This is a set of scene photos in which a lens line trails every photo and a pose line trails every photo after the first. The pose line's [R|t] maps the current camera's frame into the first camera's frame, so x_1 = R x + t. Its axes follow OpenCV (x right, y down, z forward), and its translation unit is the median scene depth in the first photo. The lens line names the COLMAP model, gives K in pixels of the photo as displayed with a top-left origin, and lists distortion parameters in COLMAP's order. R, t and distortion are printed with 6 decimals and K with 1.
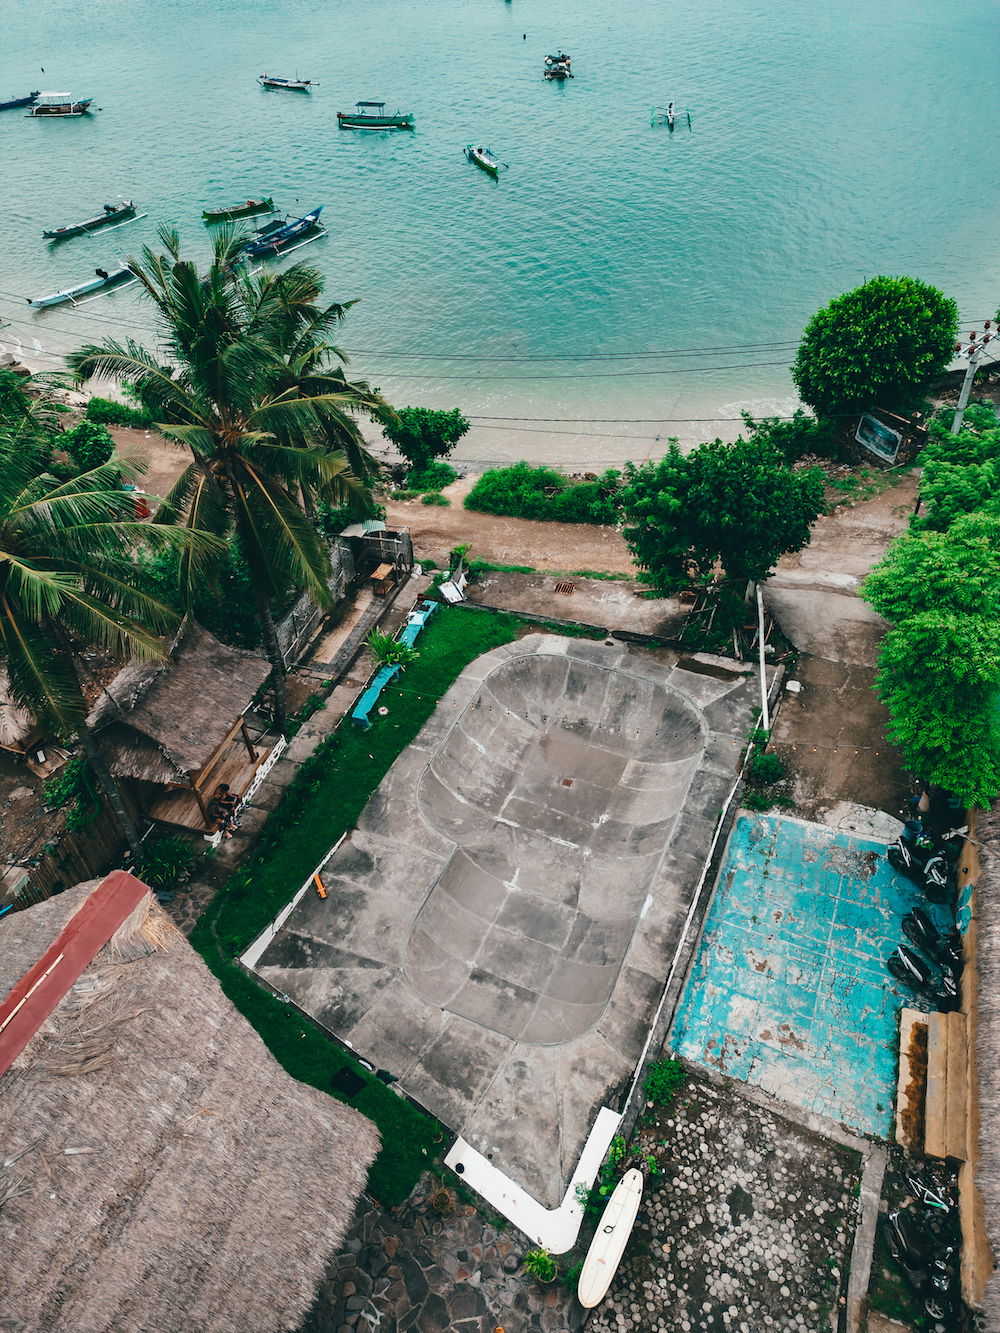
lens RADIAL K [[931.0, 0, 496.0], [0, 931.0, 667.7], [0, 0, 1]] dist [0.094139, -0.095951]
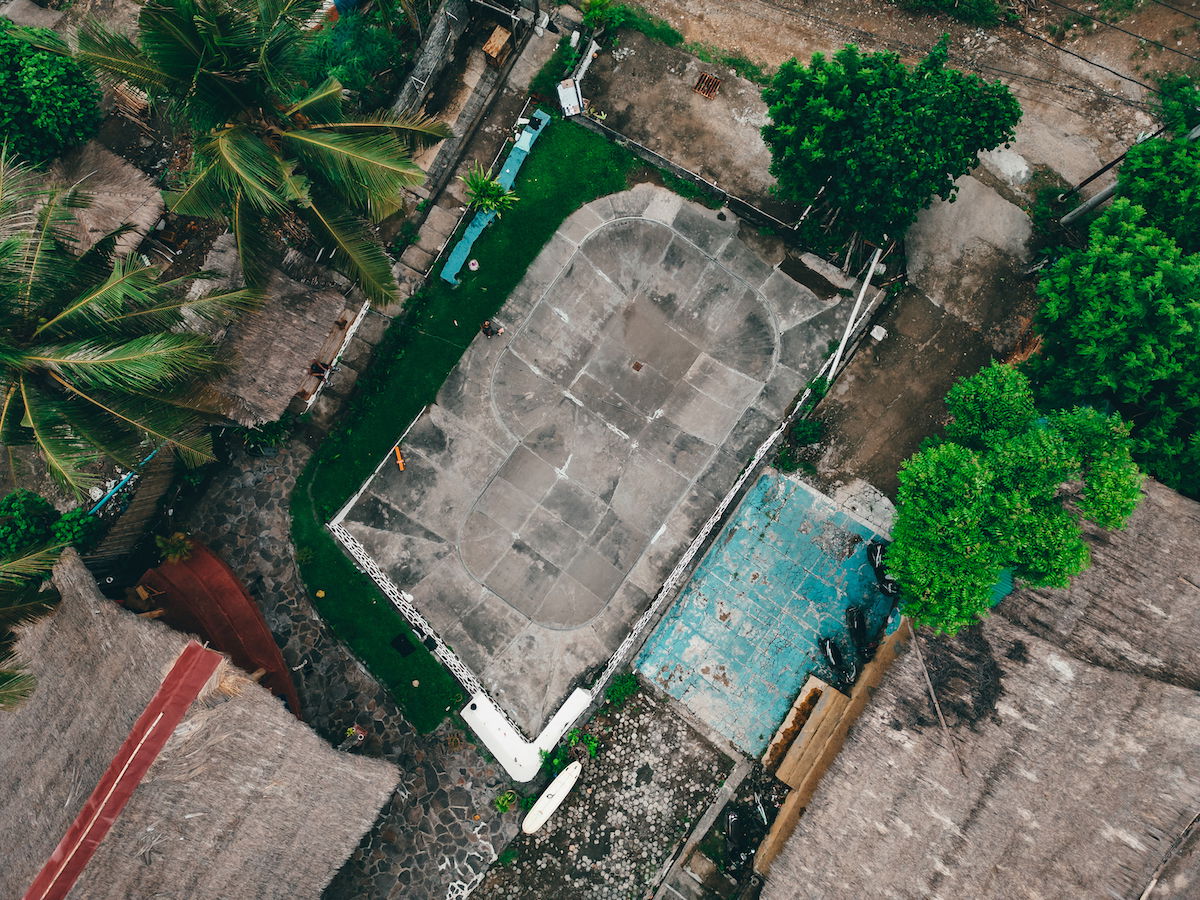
lens RADIAL K [[838.1, 0, 599.0], [0, 838.1, 445.3], [0, 0, 1]] dist [0.094139, -0.095951]
pose [[0.980403, 0.196719, 0.010533, 0.050060], [-0.146831, 0.694040, 0.704805, -0.604935], [0.131338, -0.692539, 0.709323, 0.300244]]
